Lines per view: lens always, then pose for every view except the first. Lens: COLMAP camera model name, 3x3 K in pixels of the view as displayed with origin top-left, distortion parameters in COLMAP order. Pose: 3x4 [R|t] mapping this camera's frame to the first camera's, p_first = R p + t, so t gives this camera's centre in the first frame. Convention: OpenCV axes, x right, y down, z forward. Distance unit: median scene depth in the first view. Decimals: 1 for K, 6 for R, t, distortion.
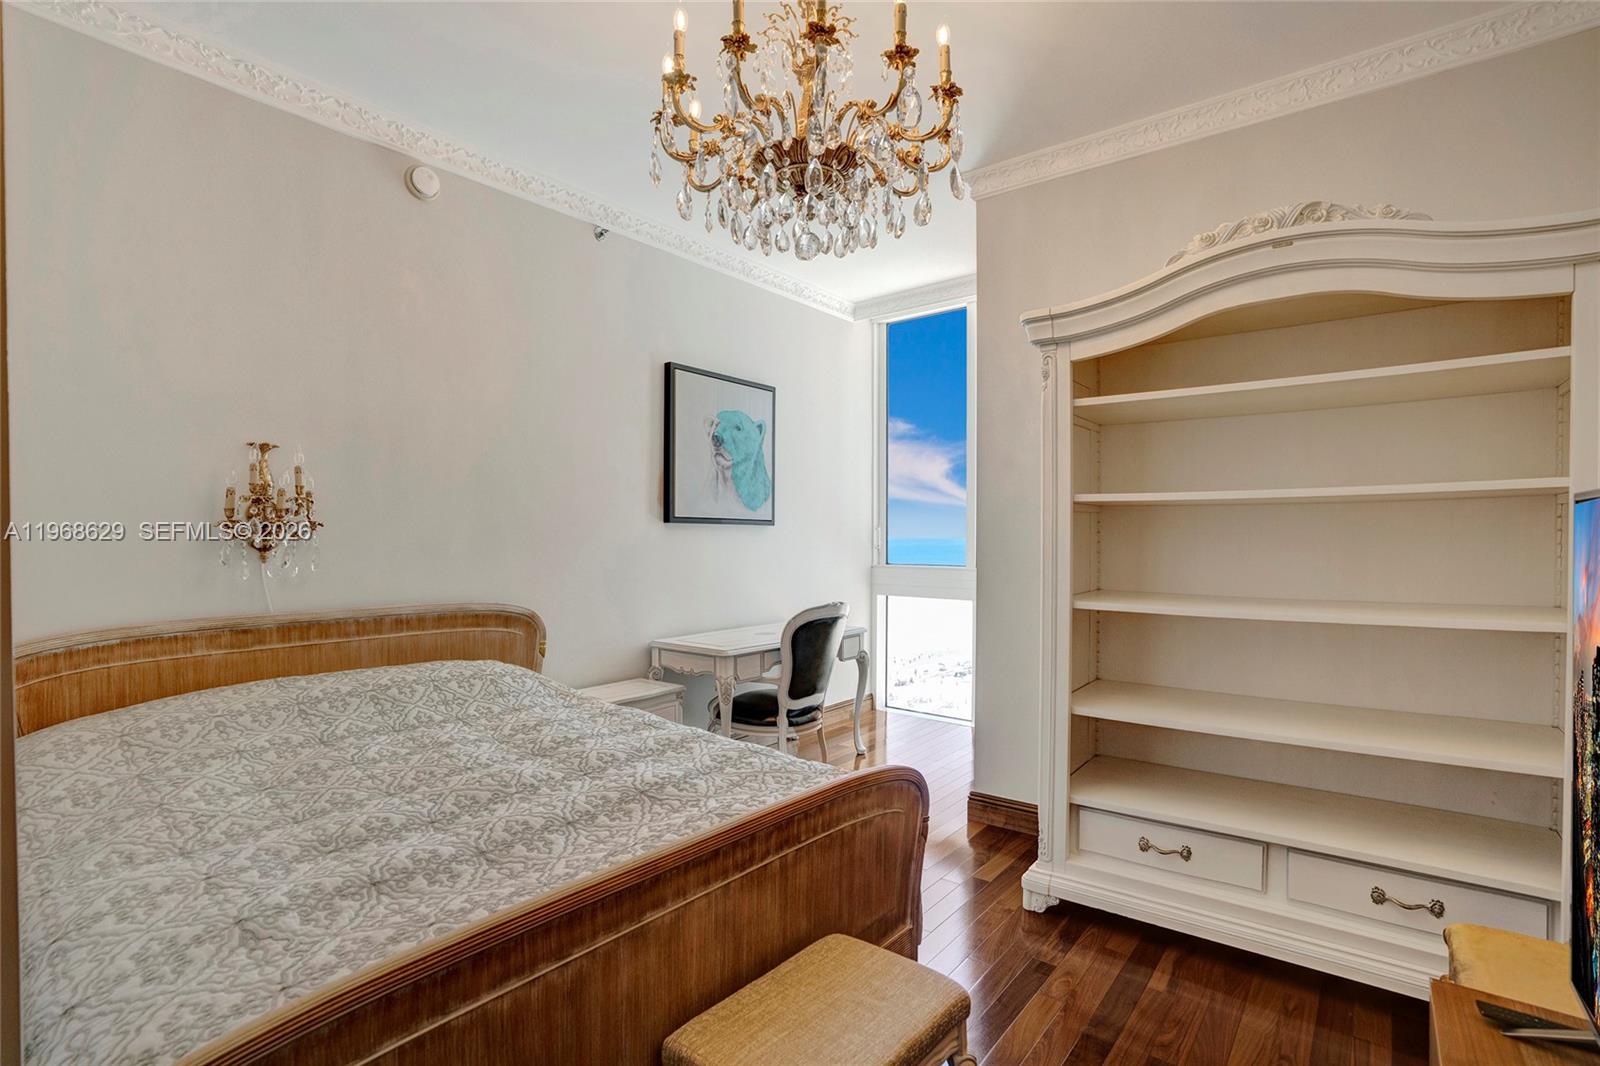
lens RADIAL K [[738.3, 0, 794.0], [0, 738.3, 542.3], [0, 0, 1]] dist [-0.019979, 0.000727]
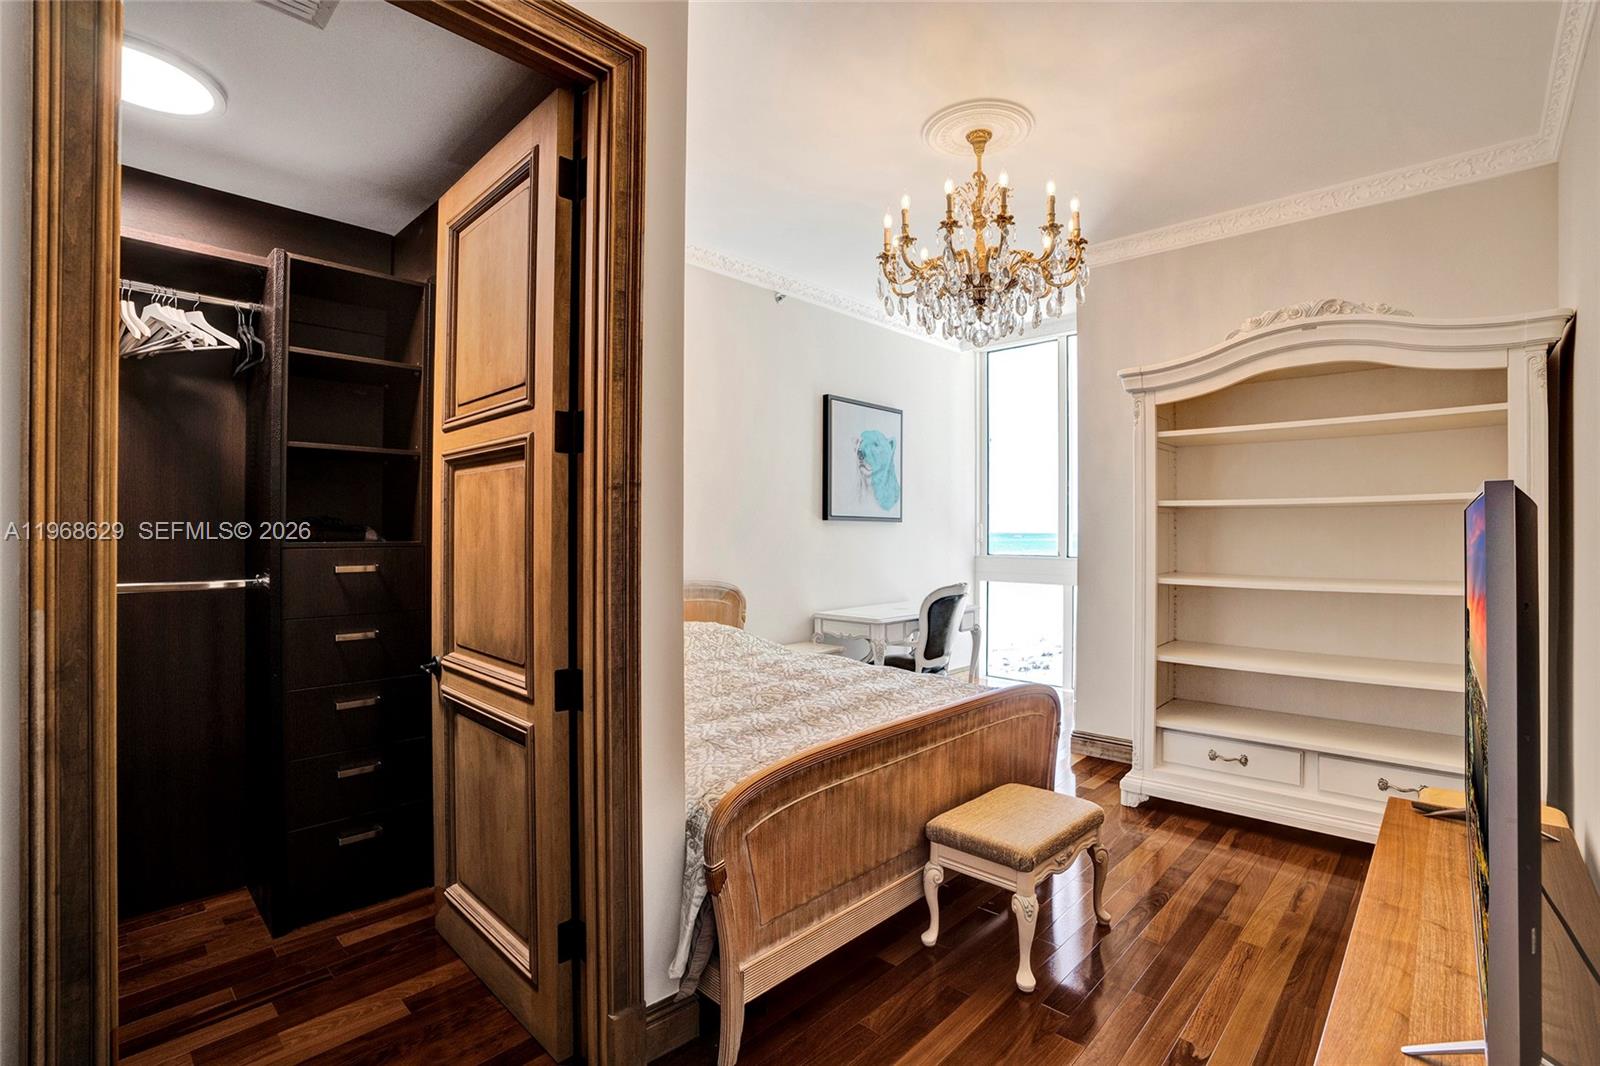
lens RADIAL K [[738.3, 0, 803.5], [0, 738.3, 527.2], [0, 0, 1]] dist [-0.019979, 0.000727]
pose [[0.998007, 0.000318, -0.063106, -0.199827], [-0.001156, 0.999912, -0.013246, 0.003720], [0.063096, 0.013293, 0.997919, -0.422142]]
